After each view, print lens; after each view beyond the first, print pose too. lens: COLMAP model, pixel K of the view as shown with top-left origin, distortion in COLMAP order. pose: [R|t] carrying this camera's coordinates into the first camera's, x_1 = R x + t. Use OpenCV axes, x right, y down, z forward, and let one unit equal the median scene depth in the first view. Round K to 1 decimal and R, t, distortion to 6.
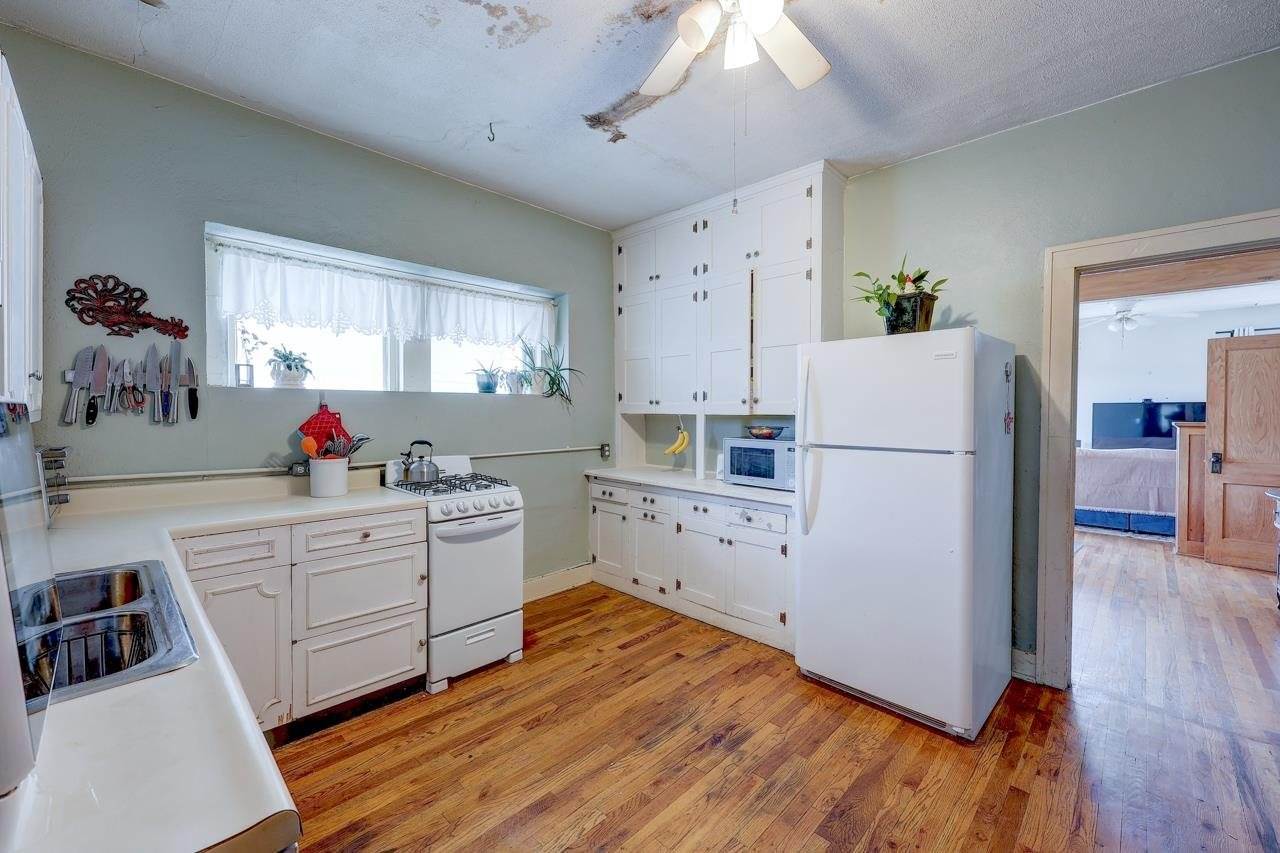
lens RADIAL K [[522.4, 0, 649.1], [0, 522.4, 414.7], [0, 0, 1]] dist [-0.000277, 0.000275]
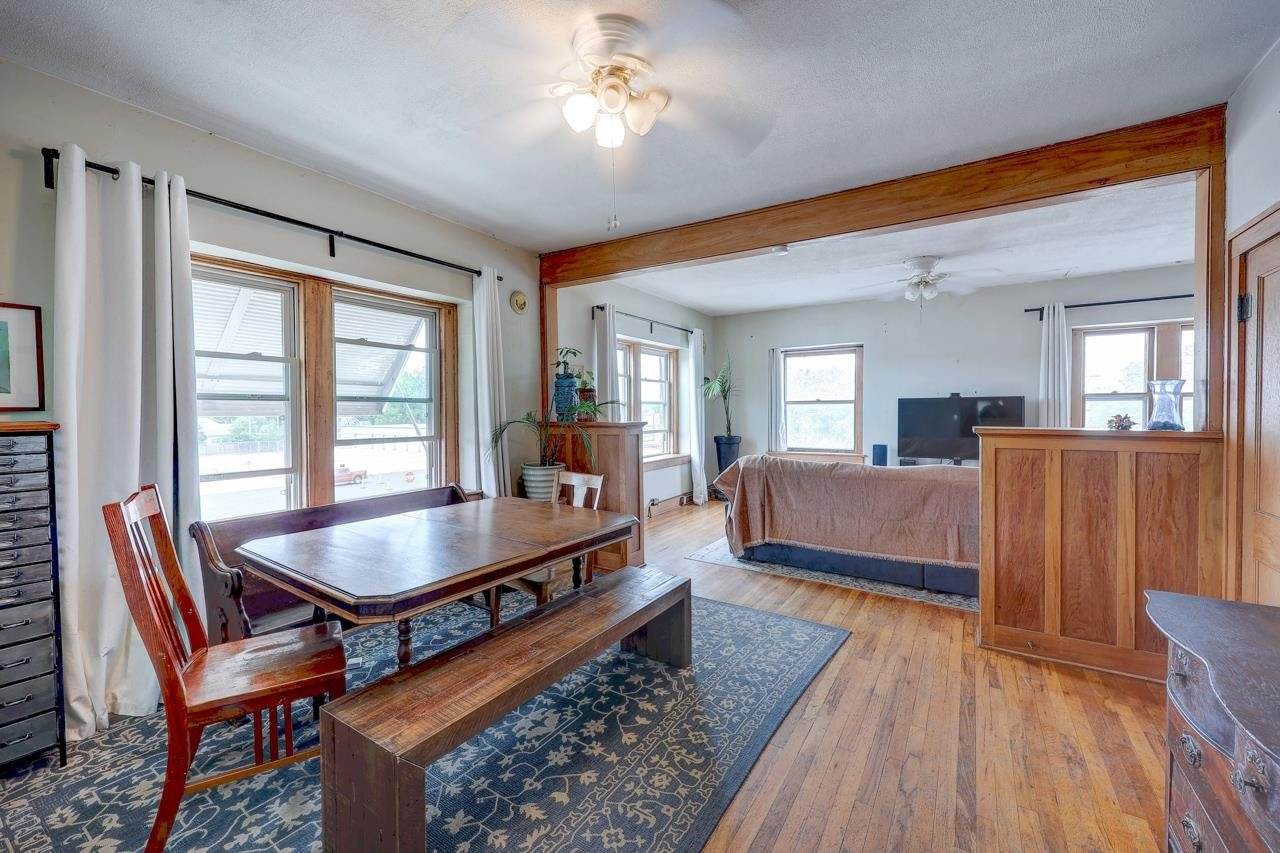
lens RADIAL K [[522.4, 0, 649.1], [0, 522.4, 414.7], [0, 0, 1]] dist [-0.000277, 0.000275]
pose [[0.978965, -0.013760, 0.203564, 0.456156], [0.013594, 0.999905, 0.002216, -0.006666], [-0.203575, 0.000598, 0.979059, 0.429861]]
